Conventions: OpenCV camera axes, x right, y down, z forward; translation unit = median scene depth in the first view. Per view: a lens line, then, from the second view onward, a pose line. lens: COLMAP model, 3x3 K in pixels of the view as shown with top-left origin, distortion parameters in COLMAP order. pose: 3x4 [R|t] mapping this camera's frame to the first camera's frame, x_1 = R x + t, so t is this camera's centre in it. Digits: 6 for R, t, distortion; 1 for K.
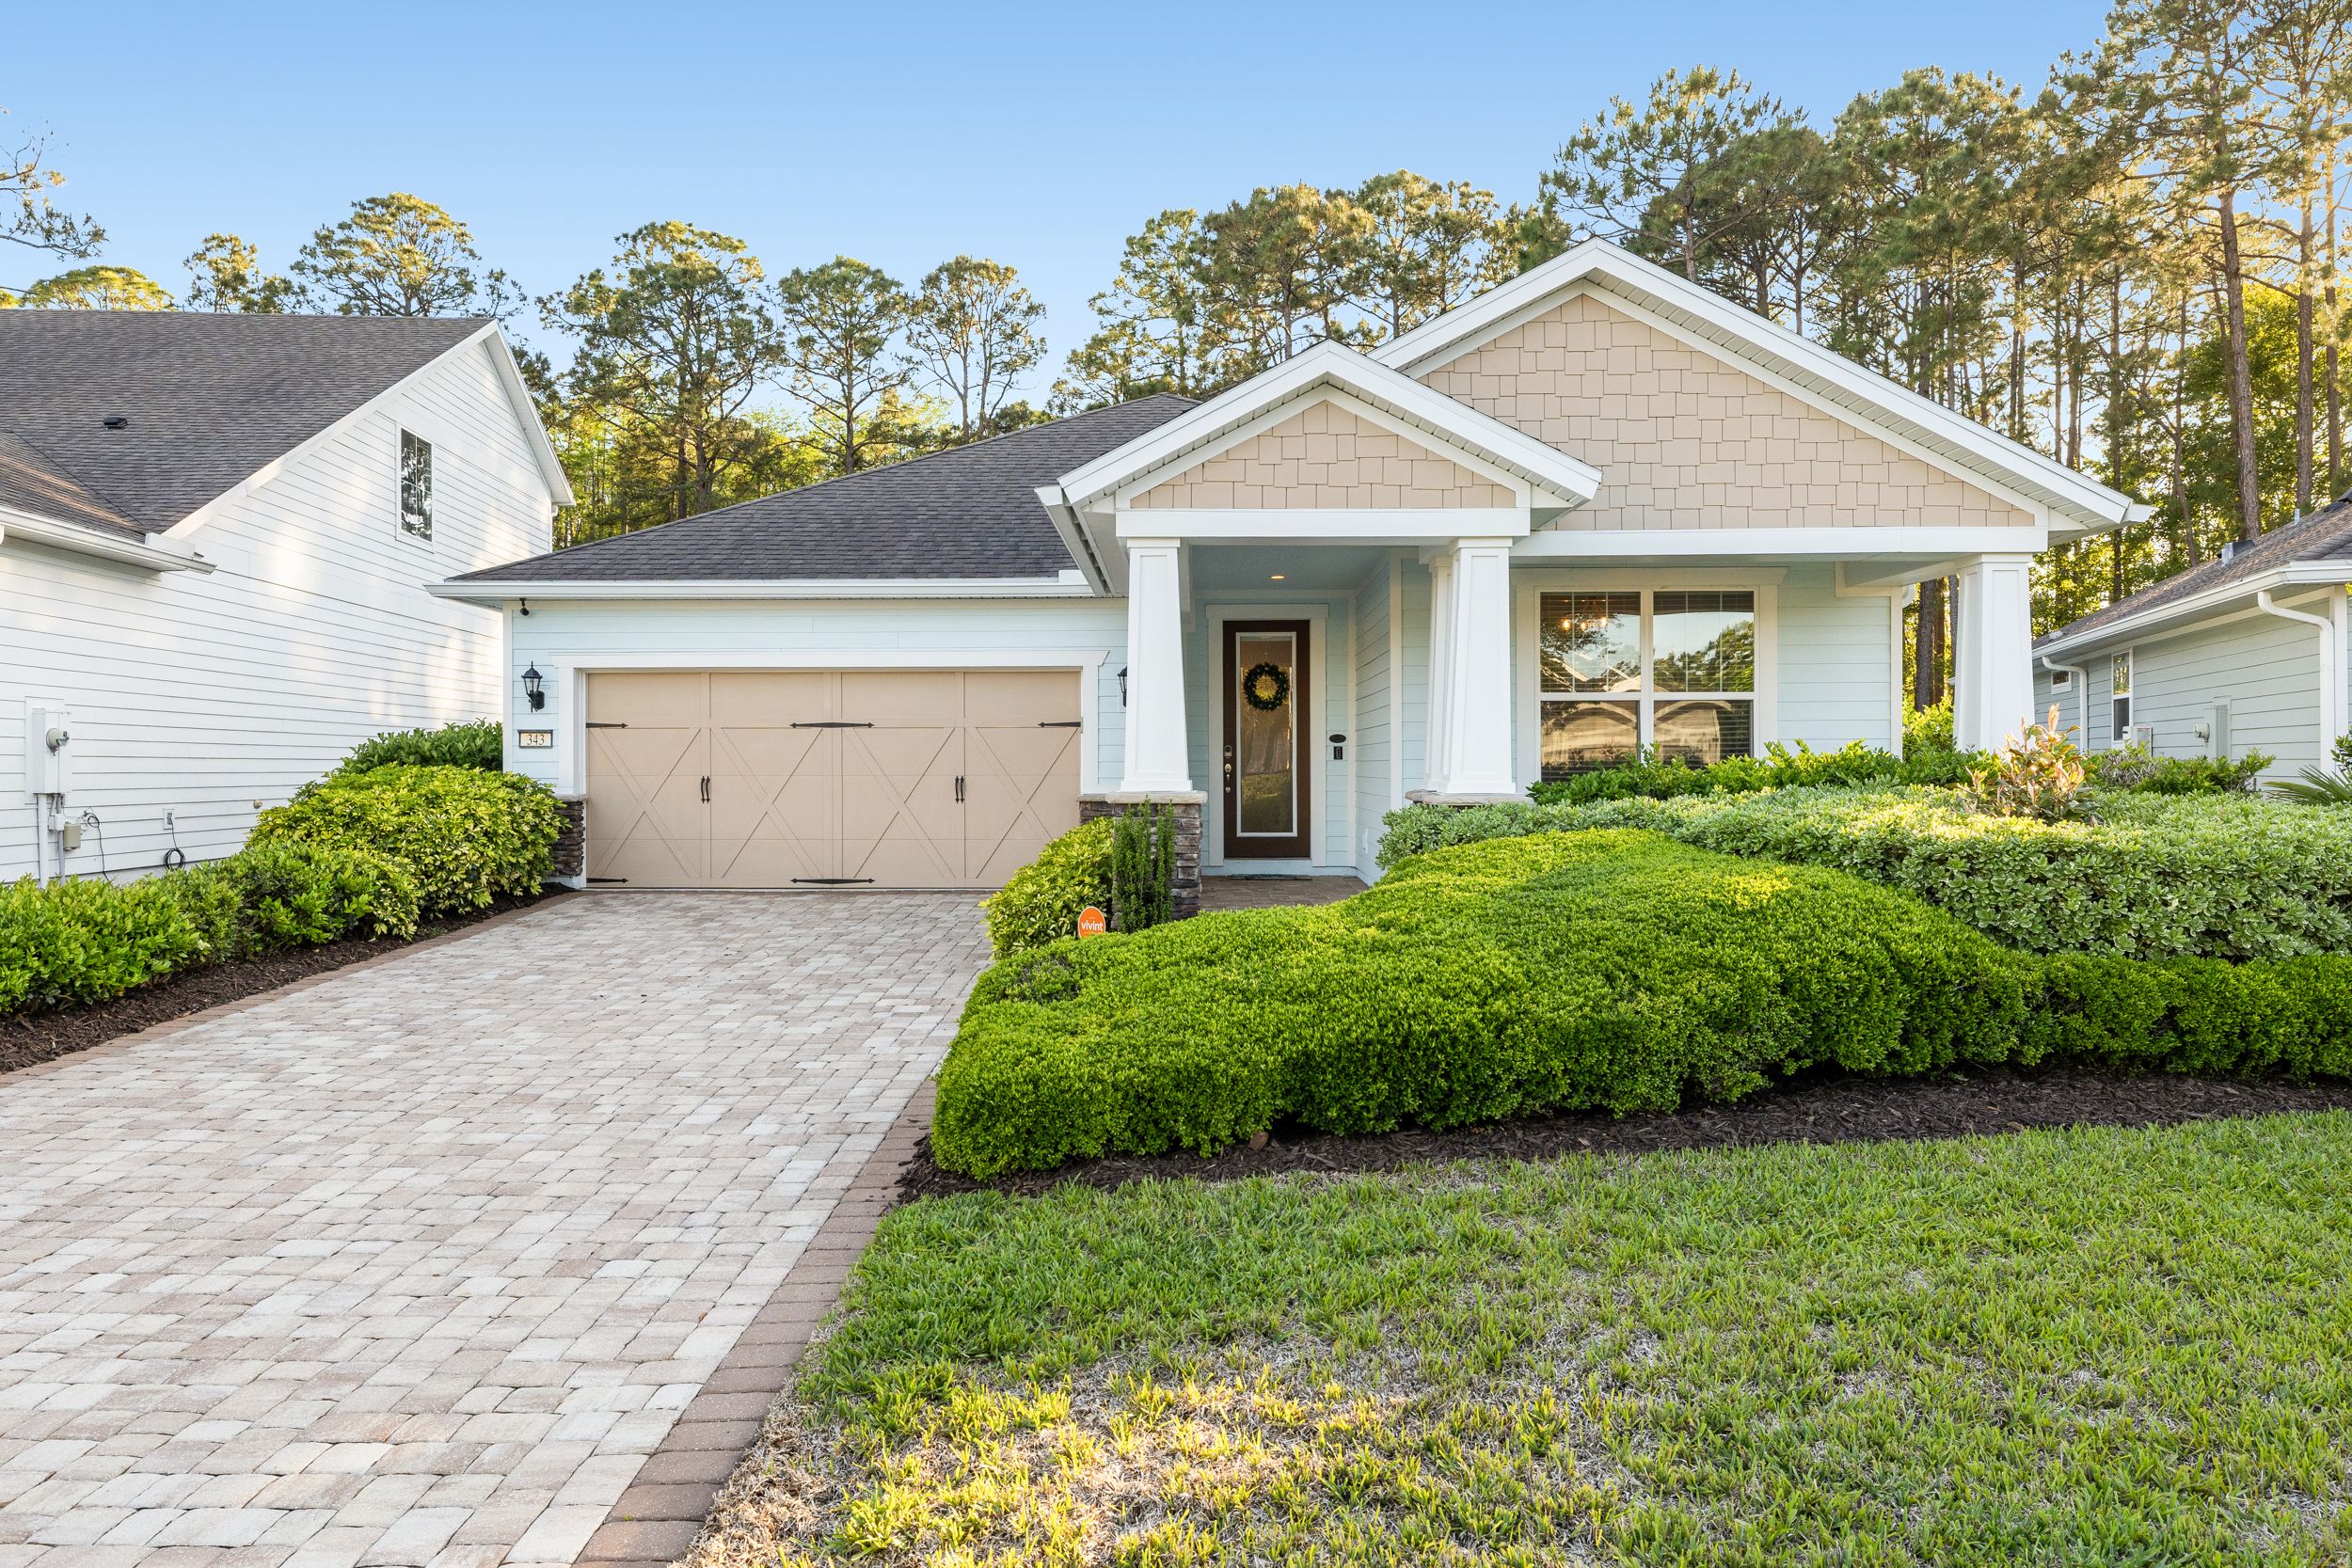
lens RADIAL K [[1556.2, 0, 1176.0], [0, 1556.2, 784.0], [0, 0, 1]] dist [-0.007078, 0.023397]
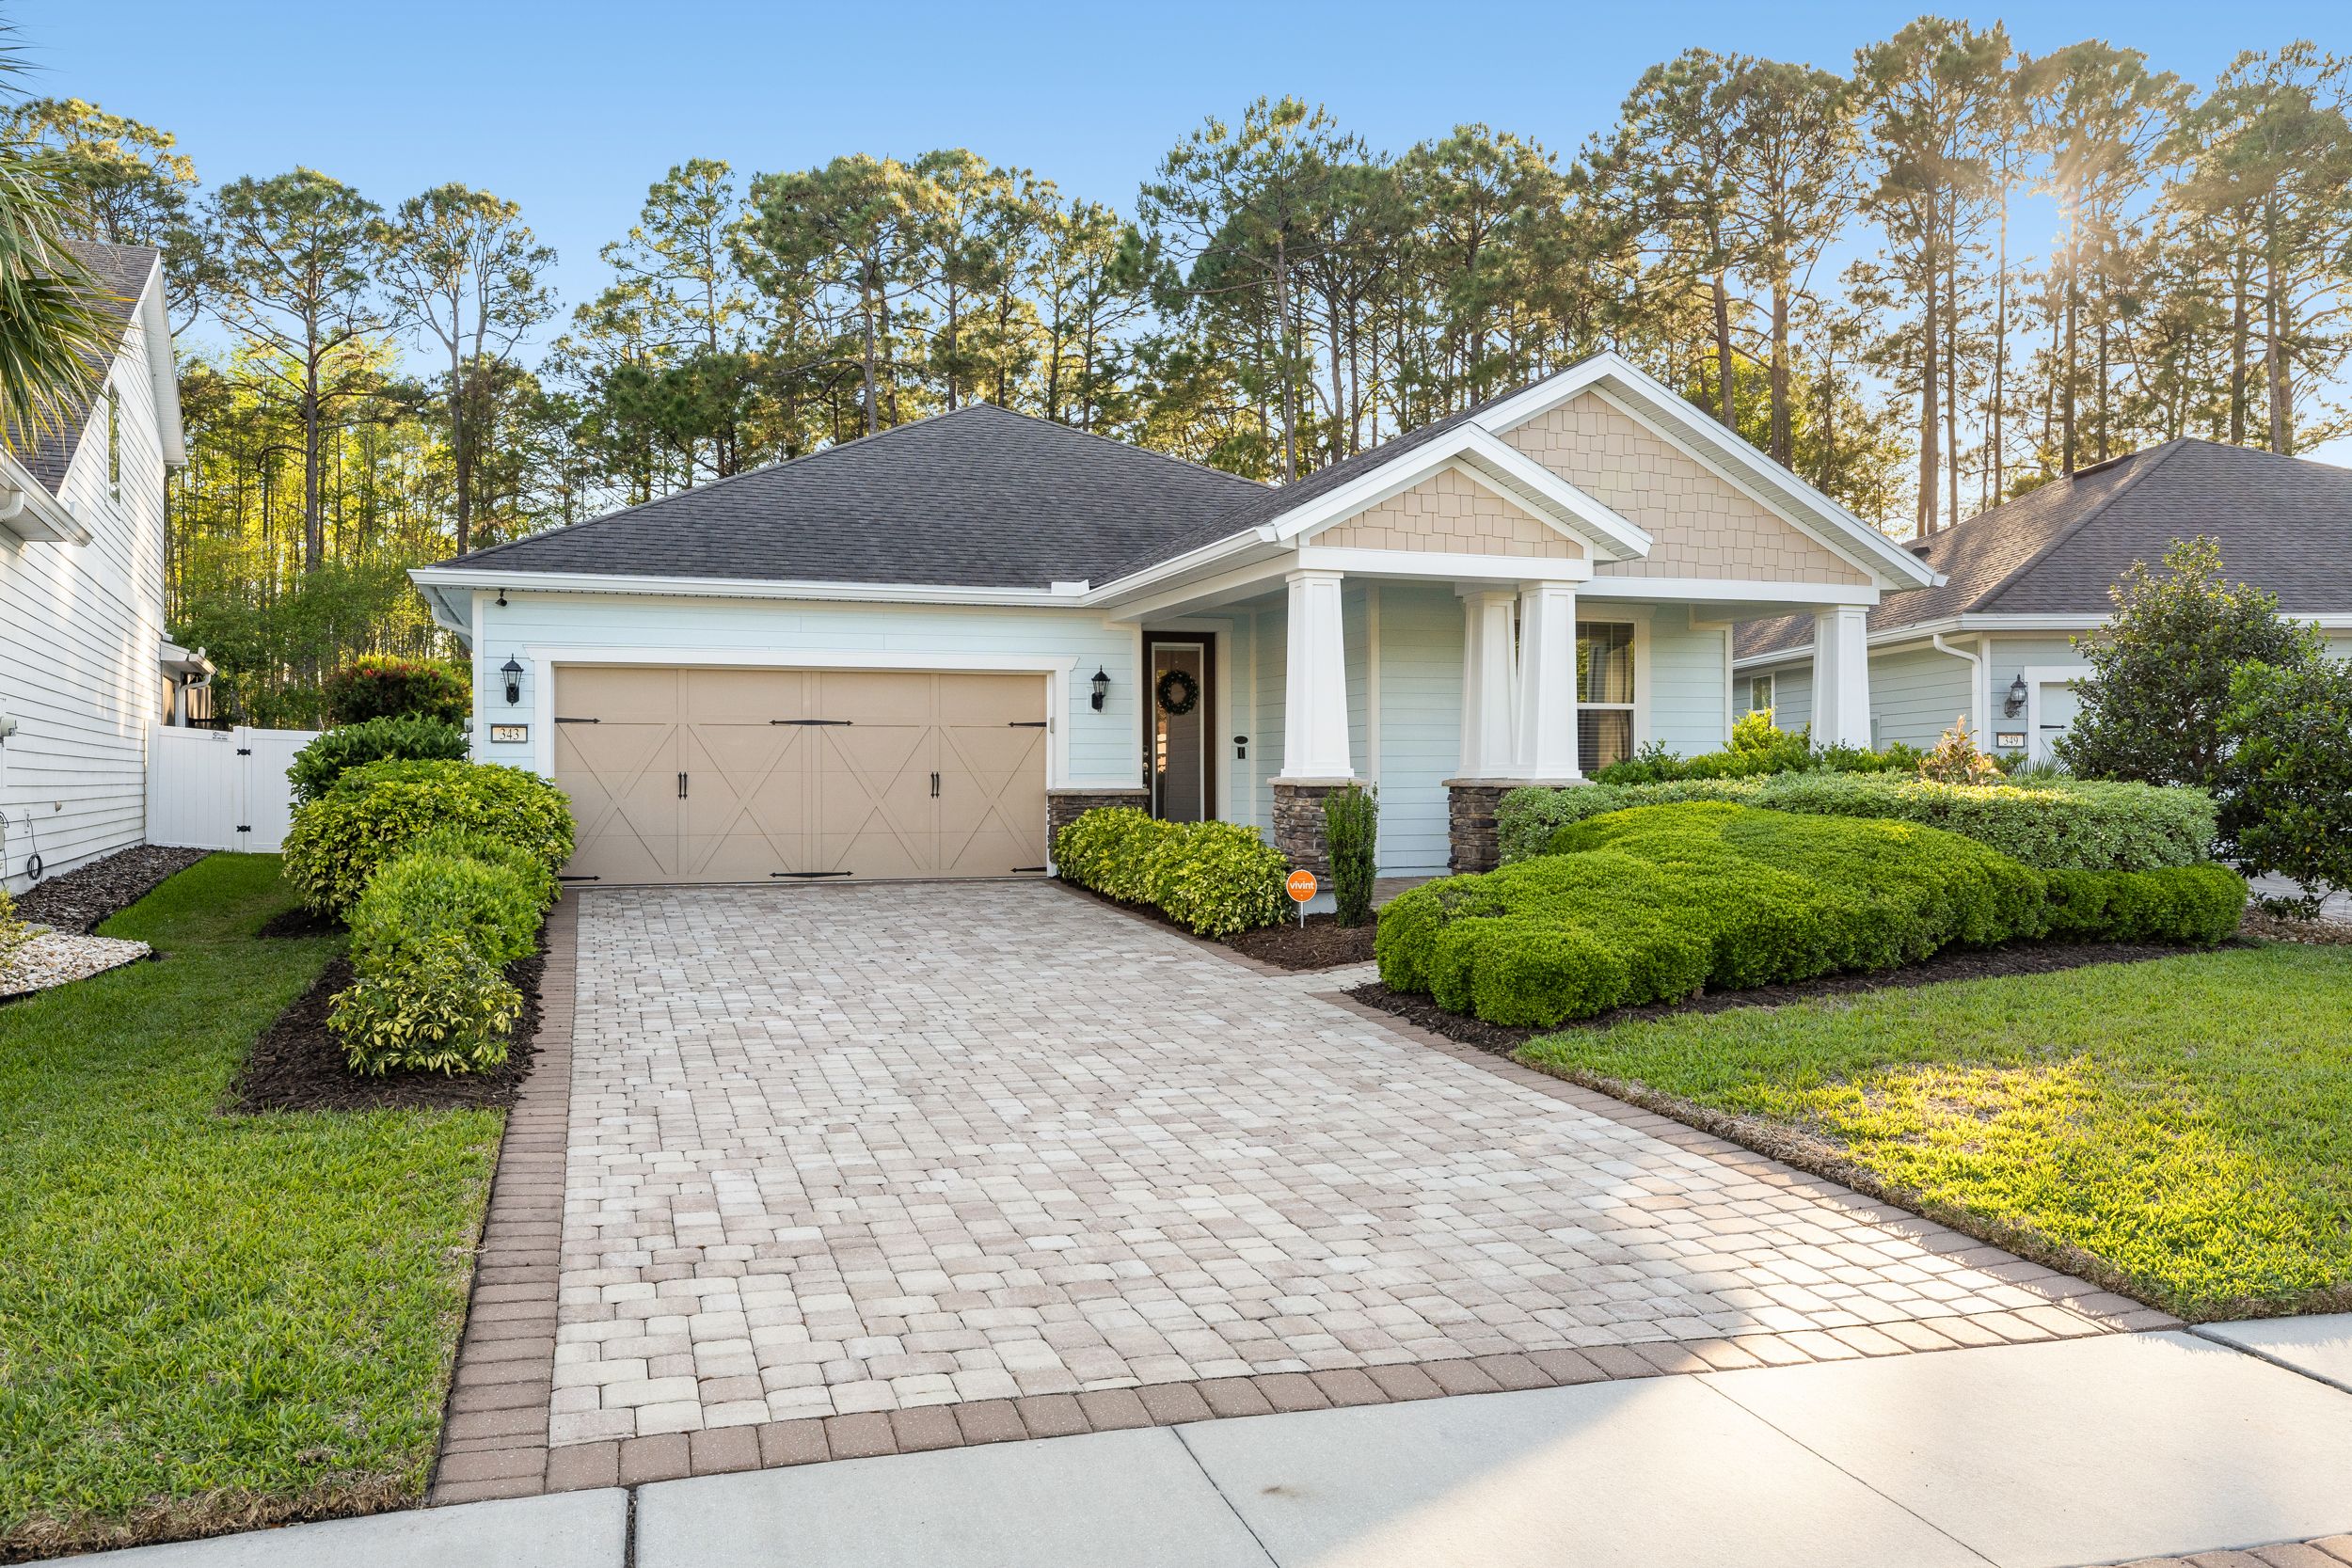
lens RADIAL K [[1749.6, 0, 1176.0], [0, 1749.6, 784.0], [0, 0, 1]] dist [0.000133, 0.002479]
pose [[0.938208, -0.001319, 0.346069, -0.139062], [0.005083, 0.999937, -0.009970, 0.005402], [-0.346034, 0.011113, 0.938156, -0.058226]]
